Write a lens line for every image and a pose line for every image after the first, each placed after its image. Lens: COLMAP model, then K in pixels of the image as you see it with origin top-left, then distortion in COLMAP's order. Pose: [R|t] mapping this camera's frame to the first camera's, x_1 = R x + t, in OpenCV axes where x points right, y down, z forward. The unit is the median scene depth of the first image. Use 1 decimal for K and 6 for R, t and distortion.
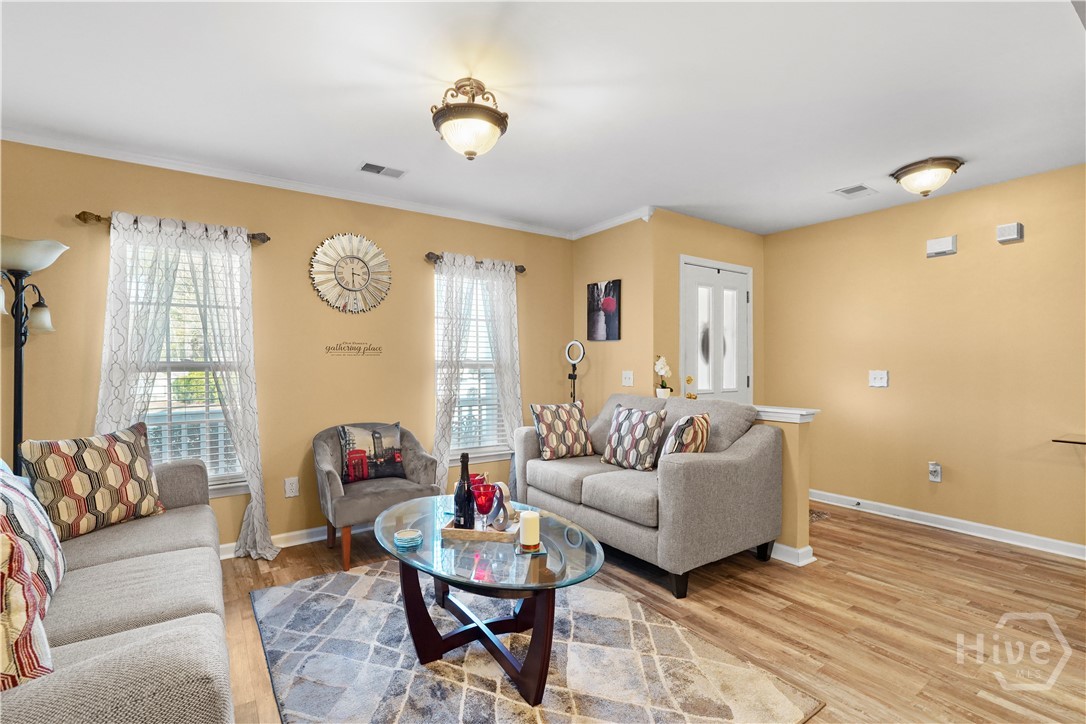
lens RADIAL K [[516.0, 0, 541.8], [0, 516.0, 366.7], [0, 0, 1]] dist [-0.002846, 0.000454]
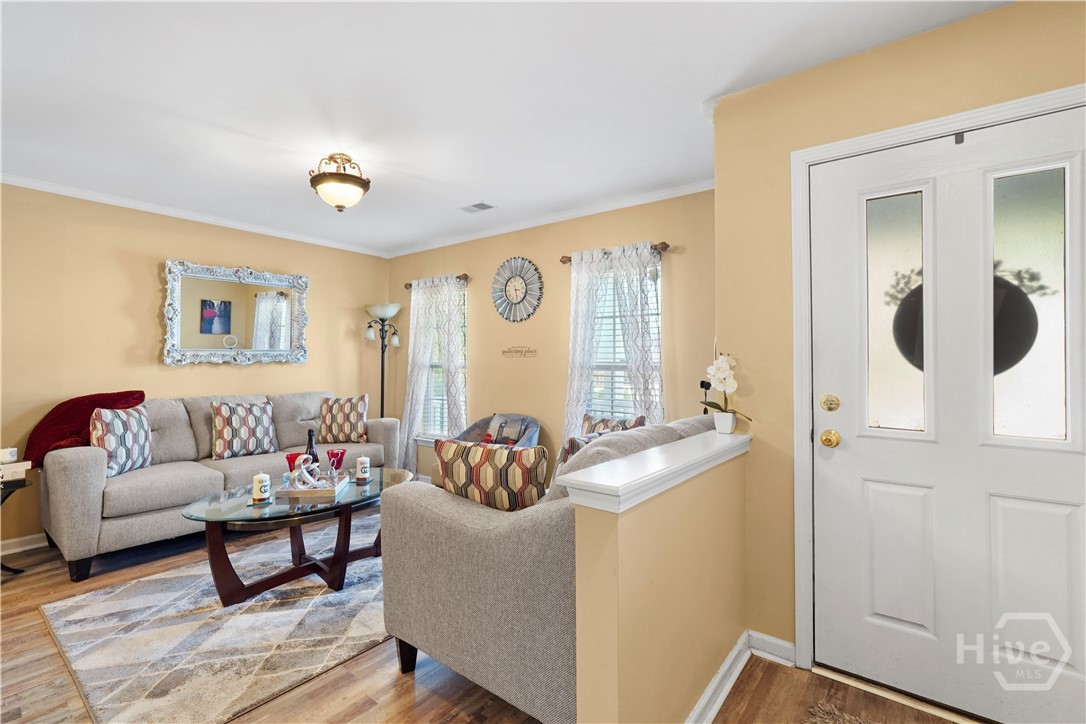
lens RADIAL K [[498.8, 0, 543.0], [0, 498.8, 362.0], [0, 0, 1]] dist [0.001151, 0.000139]
pose [[0.261932, 0.014482, -0.964978, 1.090589], [-0.000669, 0.999890, 0.014824, -0.037909], [0.965086, -0.003237, 0.261913, 1.038983]]
